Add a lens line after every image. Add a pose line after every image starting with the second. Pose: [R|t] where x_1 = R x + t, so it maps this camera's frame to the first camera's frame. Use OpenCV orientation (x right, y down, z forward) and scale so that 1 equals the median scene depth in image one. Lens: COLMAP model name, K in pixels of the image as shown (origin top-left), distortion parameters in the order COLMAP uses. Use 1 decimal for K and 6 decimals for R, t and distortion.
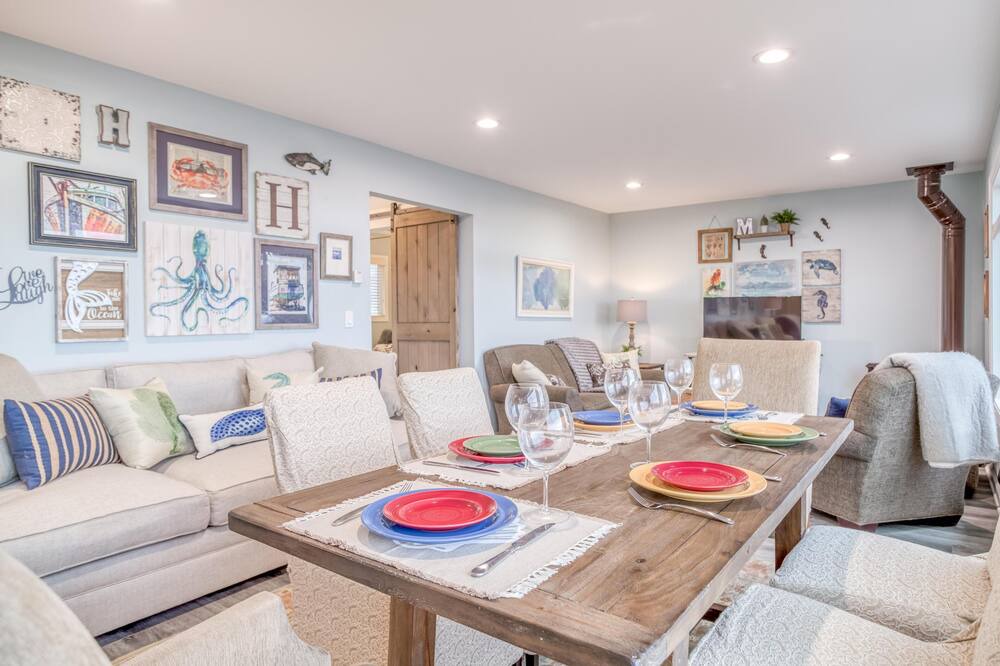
lens RADIAL K [[604.1, 0, 500.0], [0, 604.1, 329.9], [0, 0, 1]] dist [-0.048926, 0.037820]
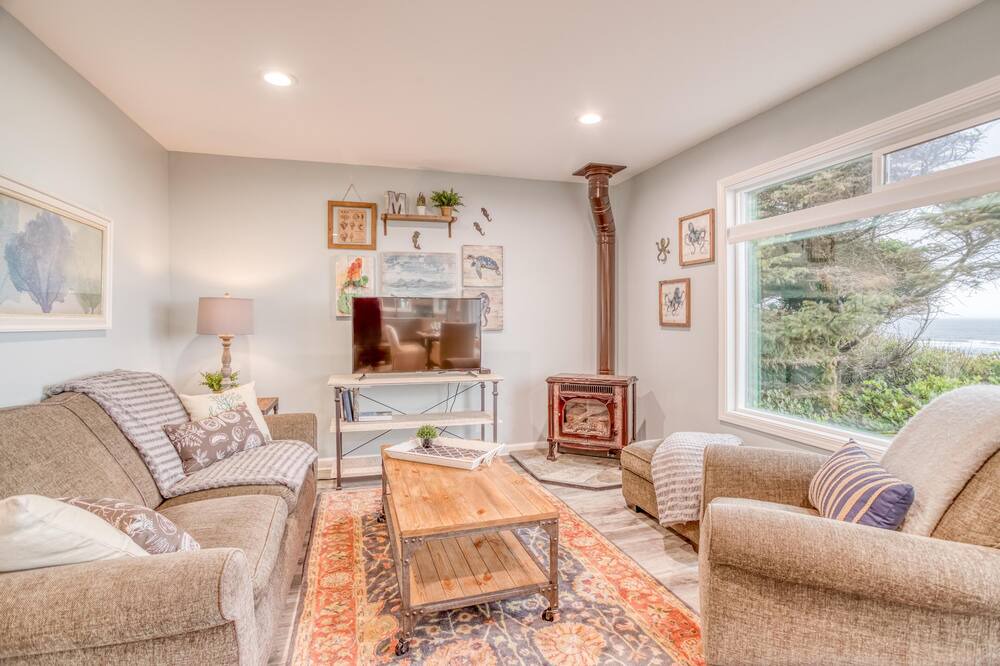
lens RADIAL K [[490.4, 0, 498.6], [0, 490.4, 321.2], [0, 0, 1]] dist [-0.045434, 0.020438]
pose [[0.596793, -0.004279, 0.802384, -0.006056], [0.015918, 0.999852, -0.006508, -0.024037], [-0.802238, 0.016656, 0.596772, 0.641450]]
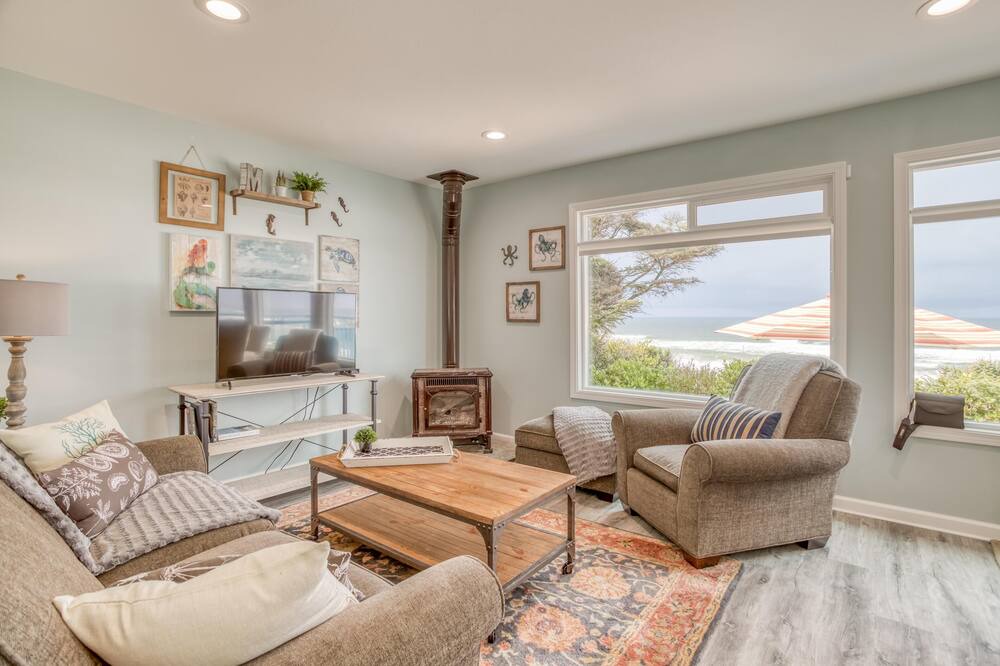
lens RADIAL K [[490.4, 0, 501.5], [0, 490.4, 315.9], [0, 0, 1]] dist [-0.045434, 0.020438]
pose [[0.029781, 0.006029, 0.999538, -0.113550], [0.021328, 0.999750, -0.006666, -0.022757], [-0.999329, 0.021517, 0.029645, 0.866084]]
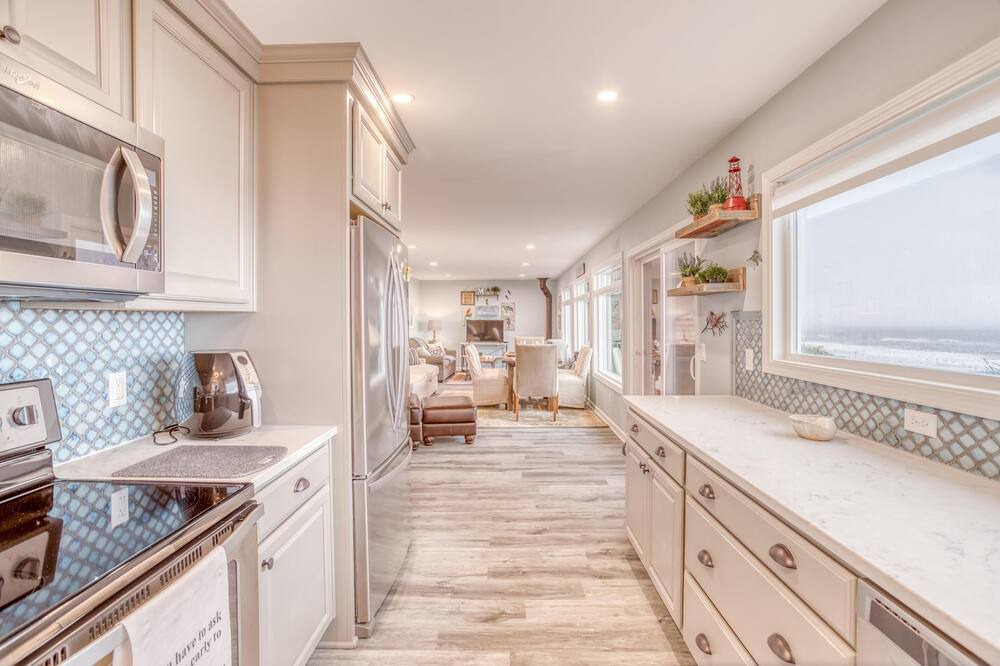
lens RADIAL K [[477.1, 0, 500.0], [0, 477.1, 329.5], [0, 0, 1]] dist [-0.001555, -0.000033]
pose [[0.815954, -0.004183, 0.578101, -0.796747], [0.006331, 0.999979, -0.001700, -0.013270], [-0.578082, 0.005047, 0.815963, -0.782938]]
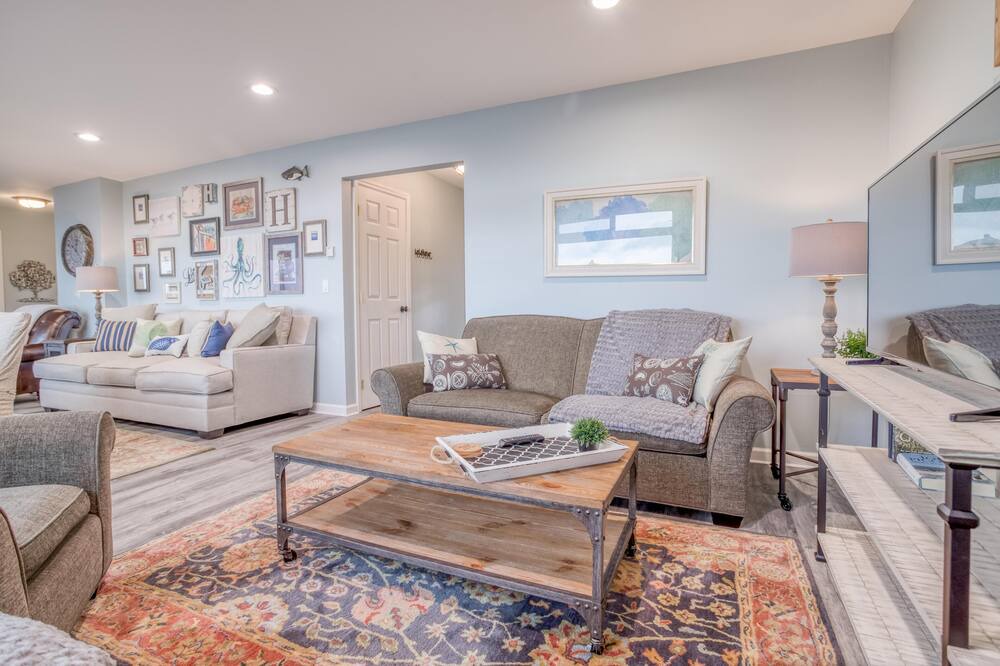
lens RADIAL K [[490.4, 0, 499.6], [0, 490.4, 329.6], [0, 0, 1]] dist [-0.045434, 0.020438]
pose [[0.210480, 0.050854, -0.976274, 0.651815], [-0.013612, 0.998702, 0.049087, 0.014089], [0.977503, 0.002957, 0.210899, 0.899276]]
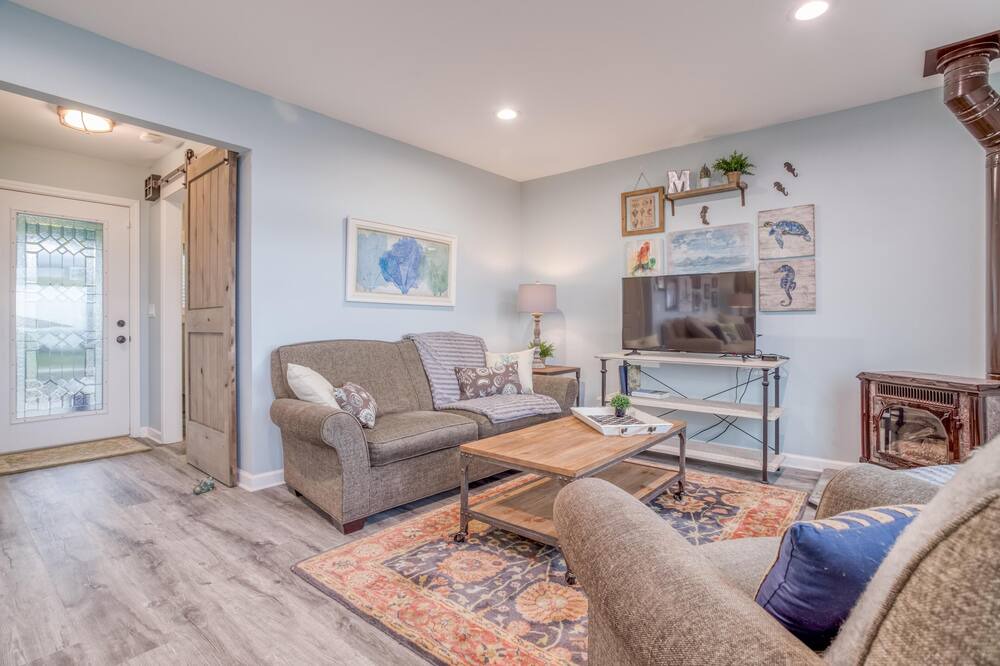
lens RADIAL K [[490.4, 0, 501.1], [0, 490.4, 319.6], [0, 0, 1]] dist [-0.045434, 0.020438]
pose [[0.998291, 0.003868, -0.058312, 0.269787], [-0.005243, 0.999712, -0.023437, 0.013656], [0.058205, 0.023703, 0.998023, 0.473280]]
